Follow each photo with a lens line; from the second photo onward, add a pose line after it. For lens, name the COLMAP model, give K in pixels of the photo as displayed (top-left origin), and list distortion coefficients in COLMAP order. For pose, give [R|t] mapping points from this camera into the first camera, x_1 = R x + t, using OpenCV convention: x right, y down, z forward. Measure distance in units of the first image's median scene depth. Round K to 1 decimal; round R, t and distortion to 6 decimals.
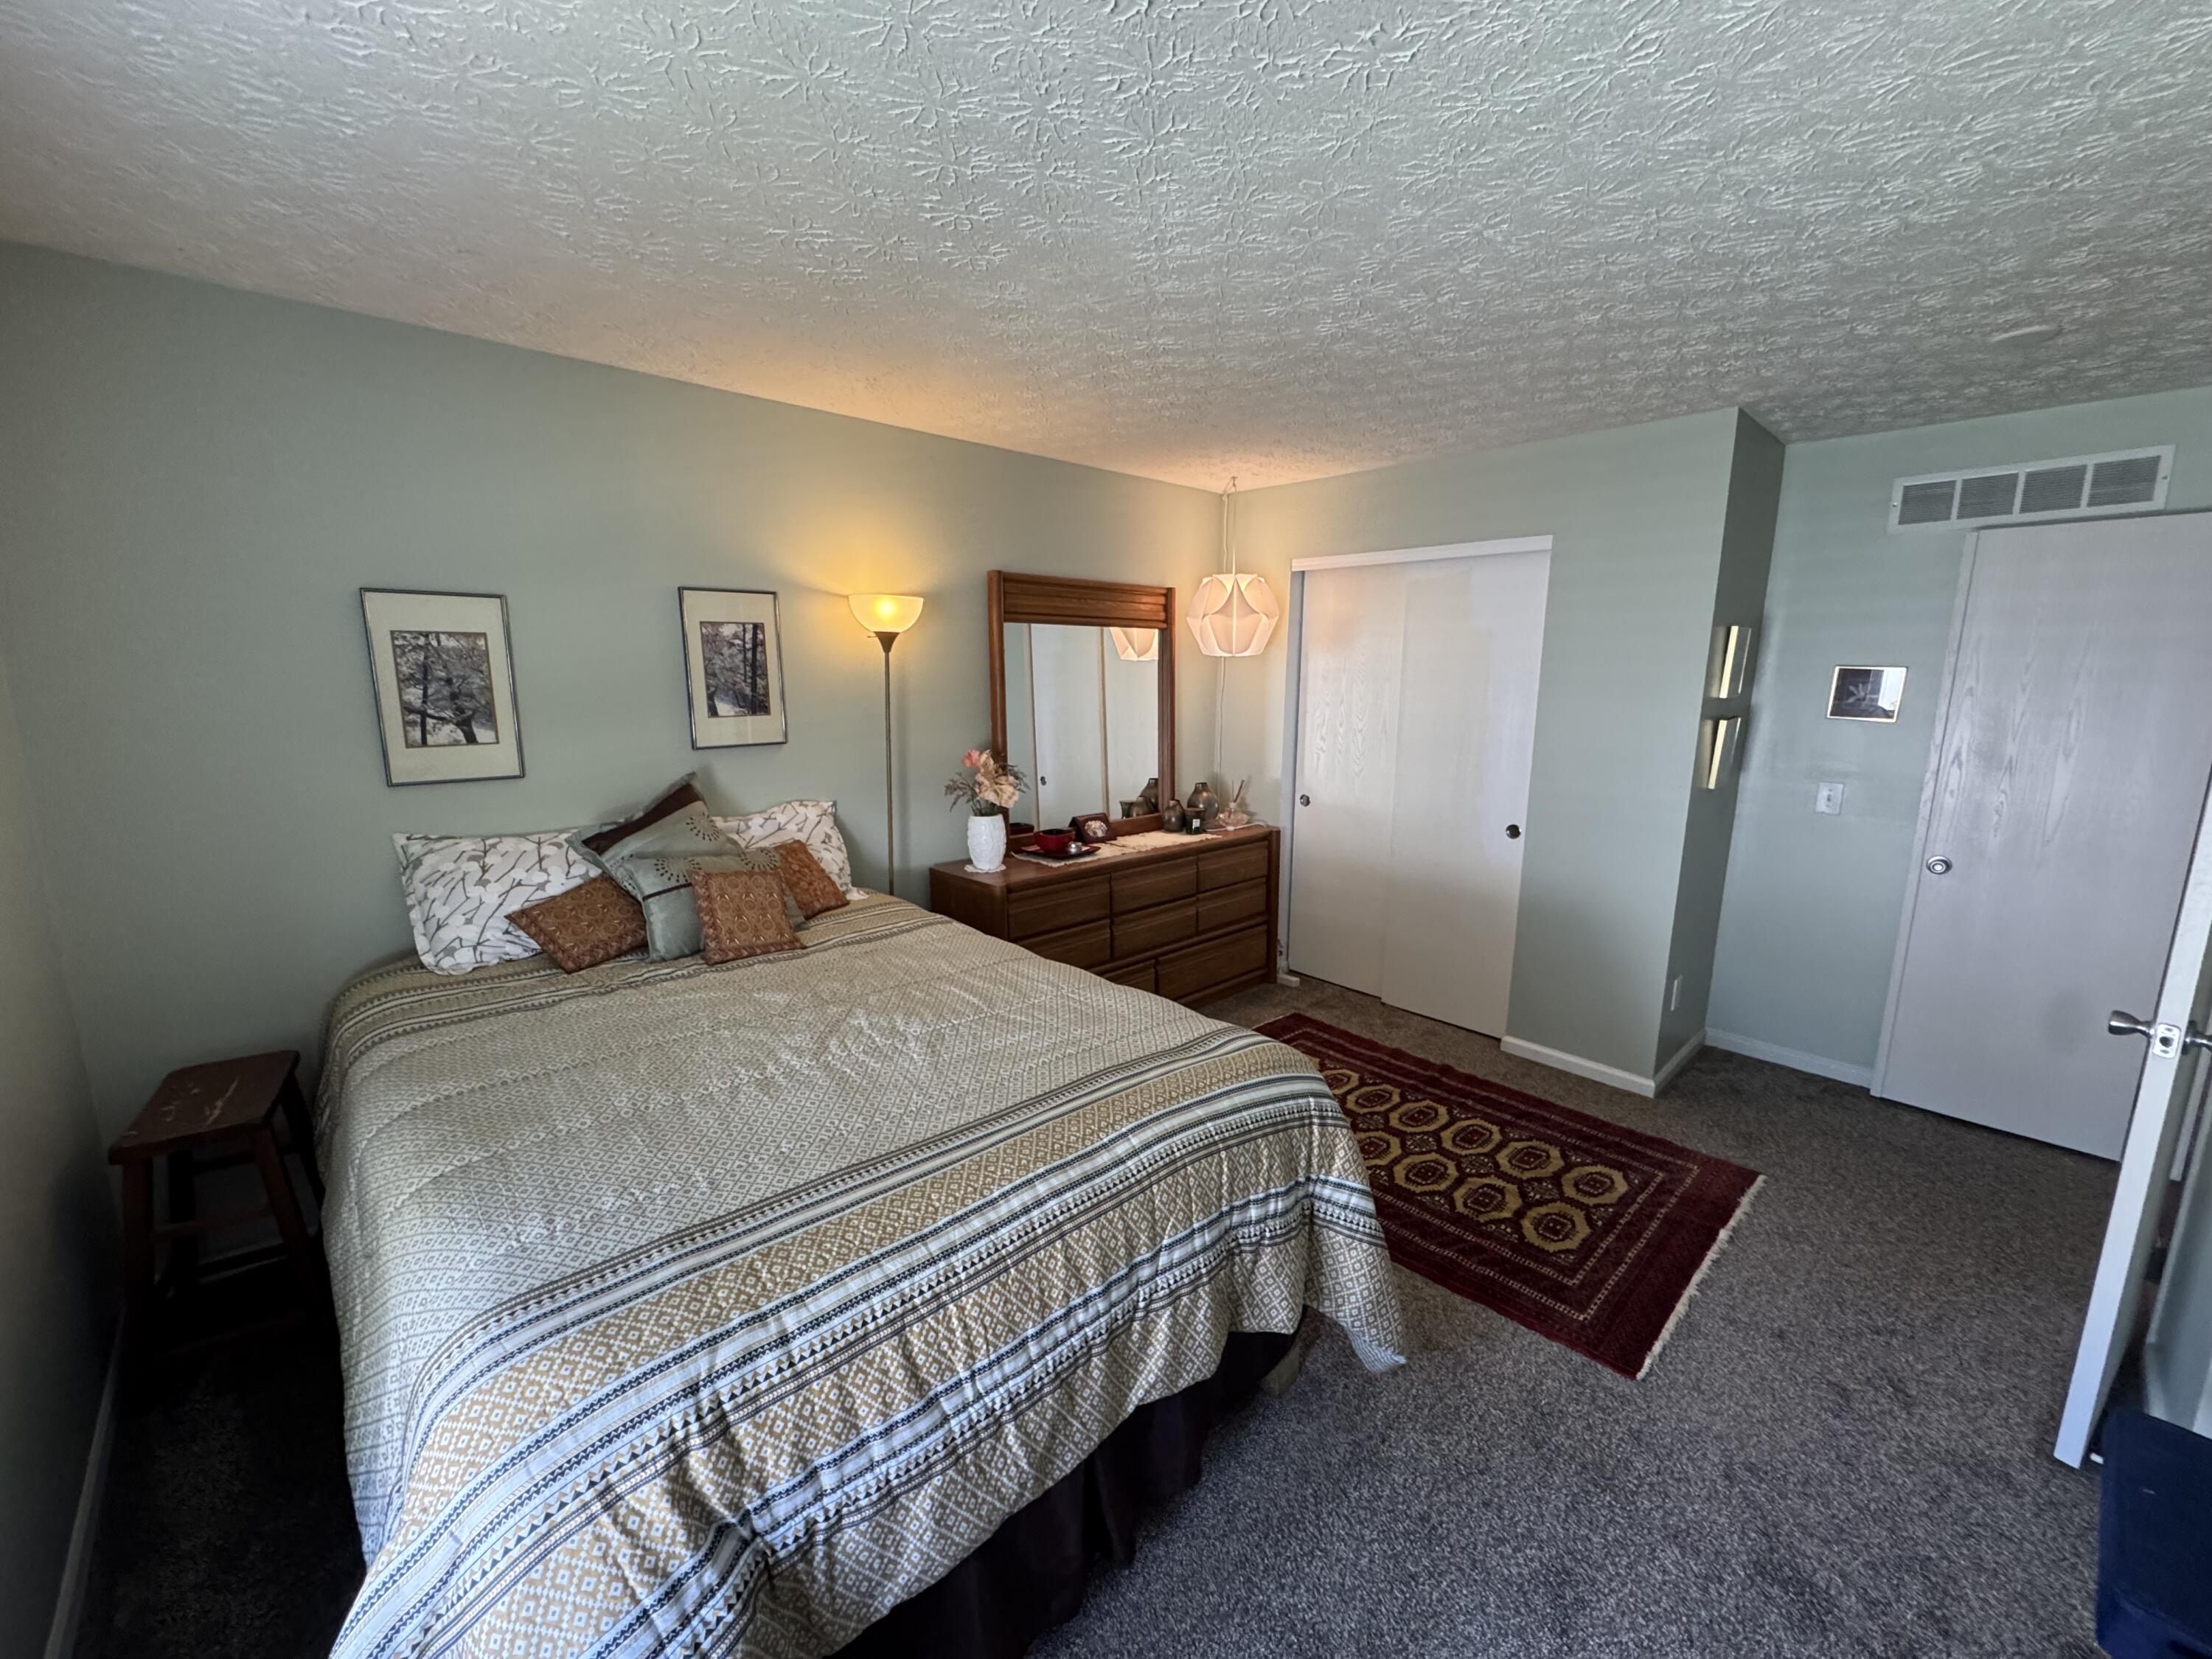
lens RADIAL K [[881.4, 0, 1104.0], [0, 881.4, 828.4], [0, 0, 1]] dist [-0.004586, 0.000796]
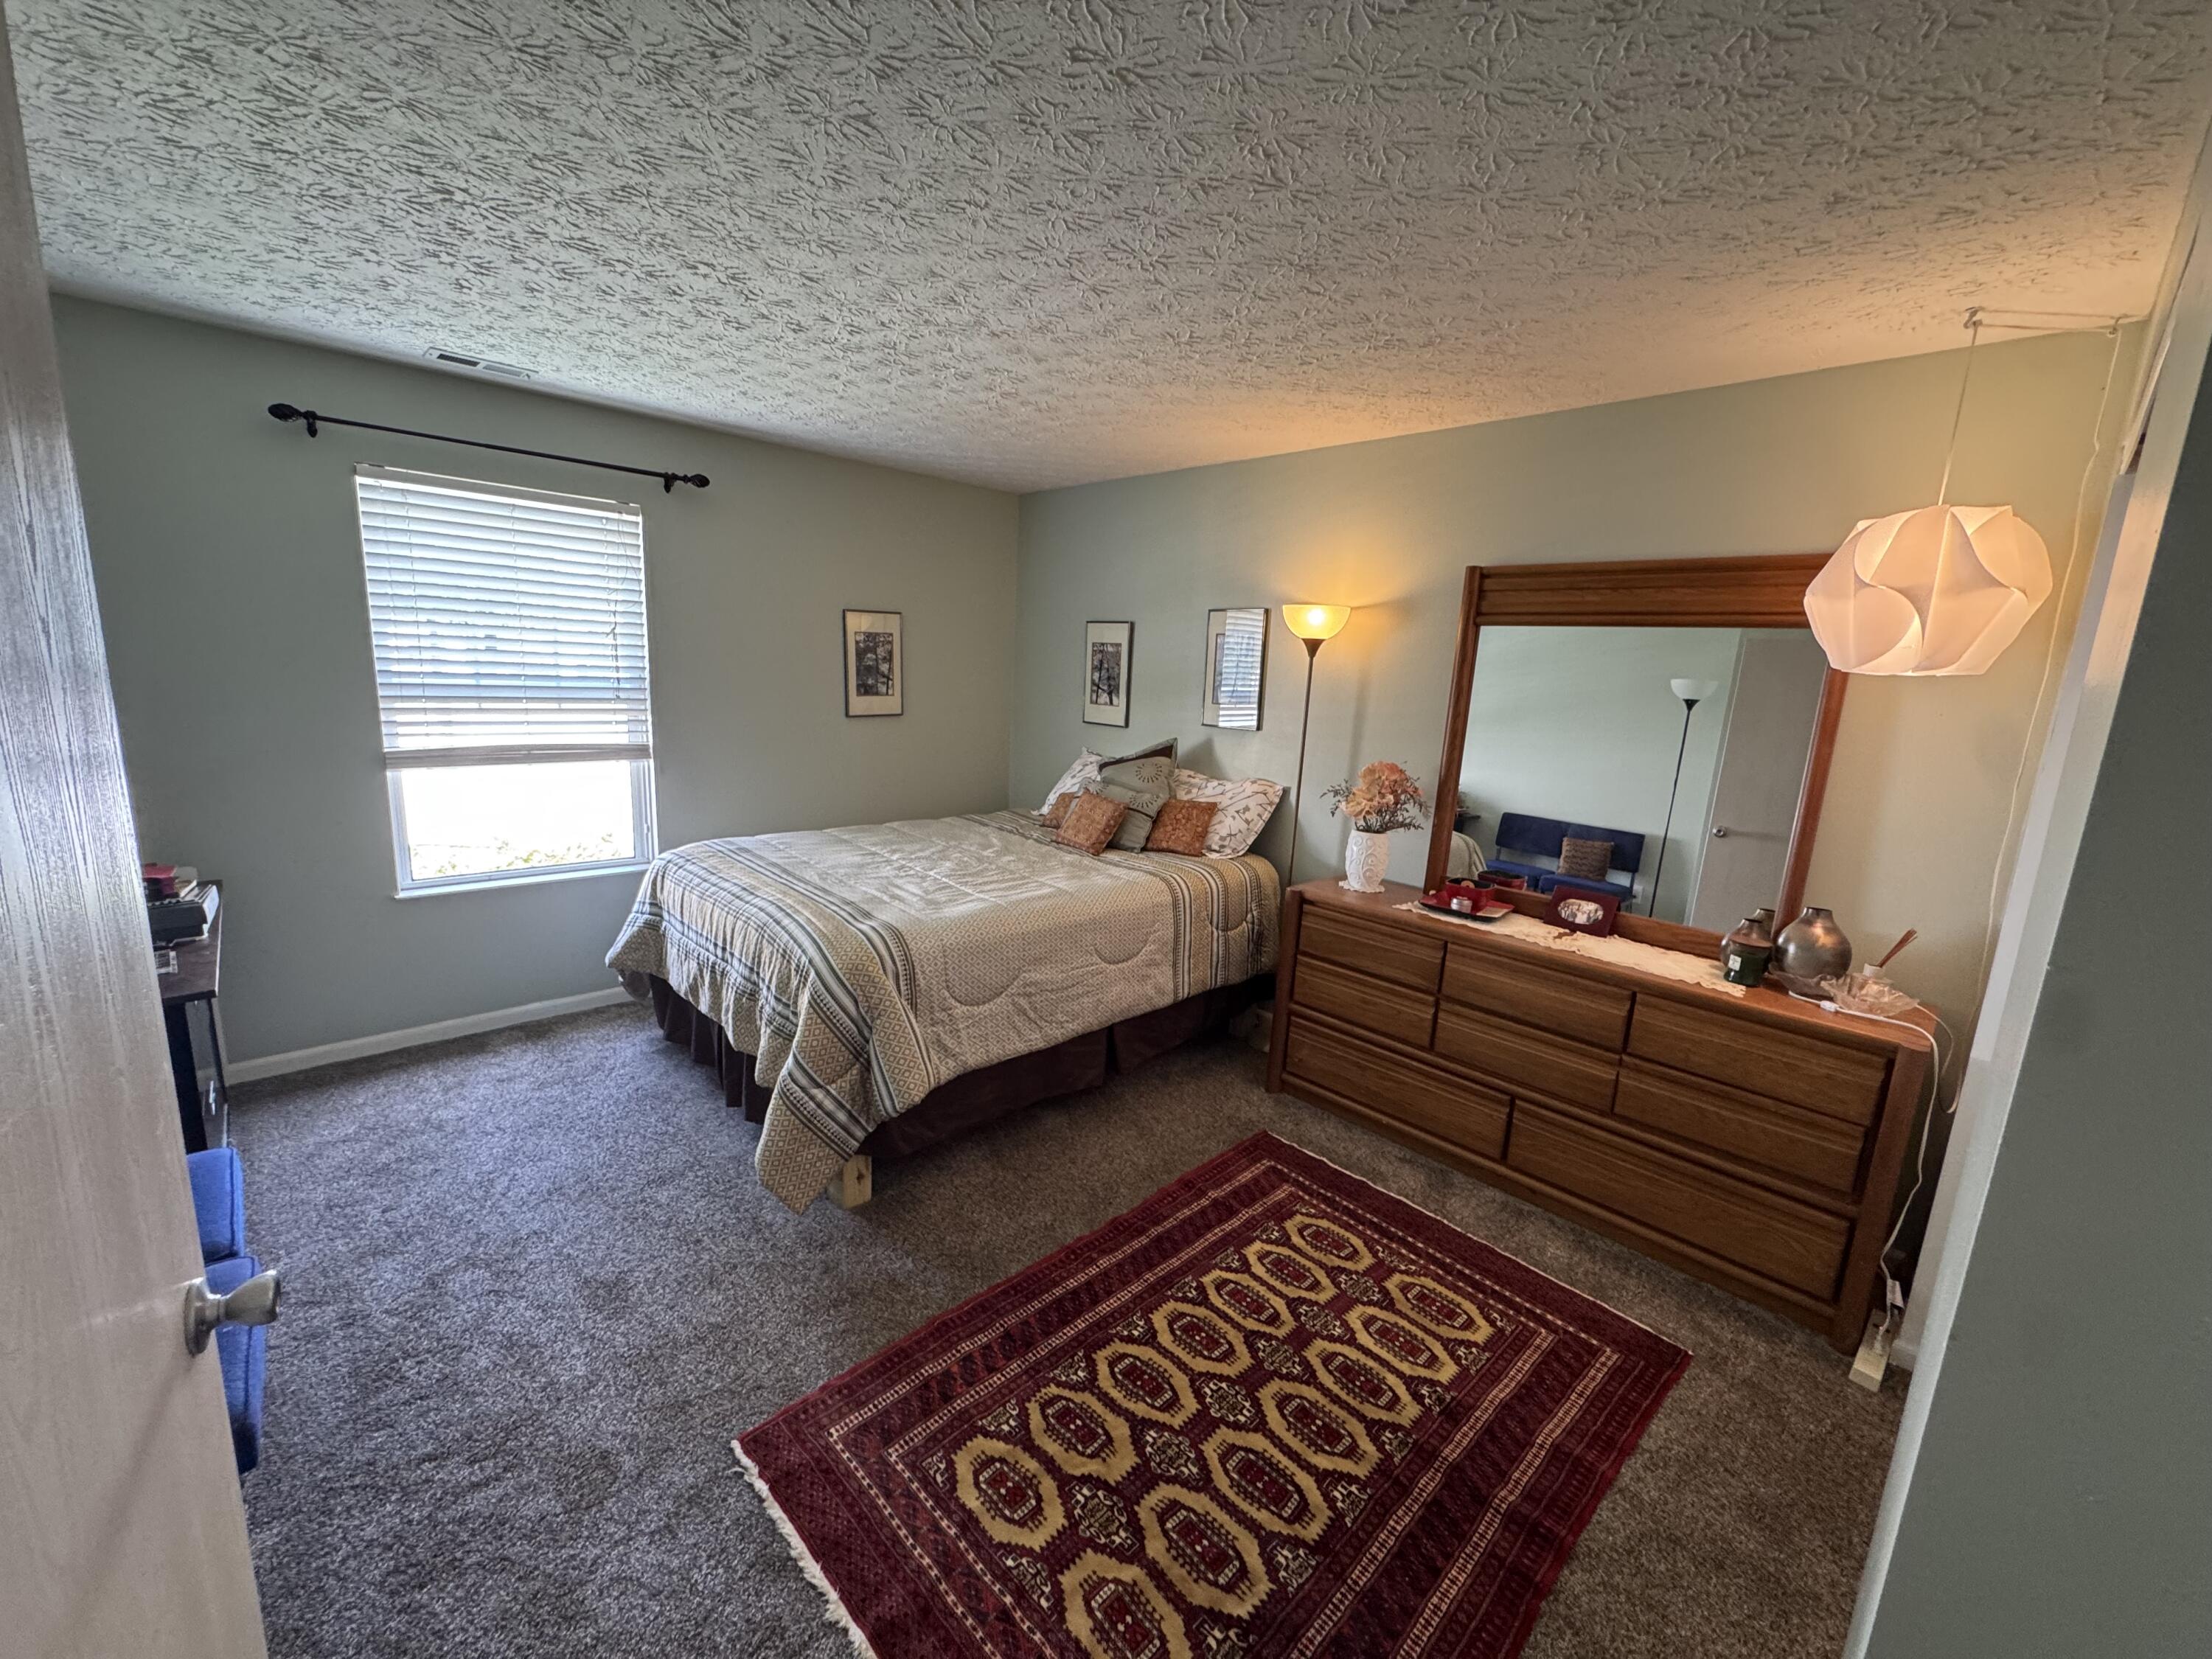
lens RADIAL K [[881.4, 0, 1104.0], [0, 881.4, 828.4], [0, 0, 1]] dist [-0.004586, 0.000796]
pose [[0.020415, 0.181742, -0.983134, 1.087541], [-0.227093, 0.958480, 0.172469, -0.161061], [0.973659, 0.219742, 0.060840, 0.927875]]
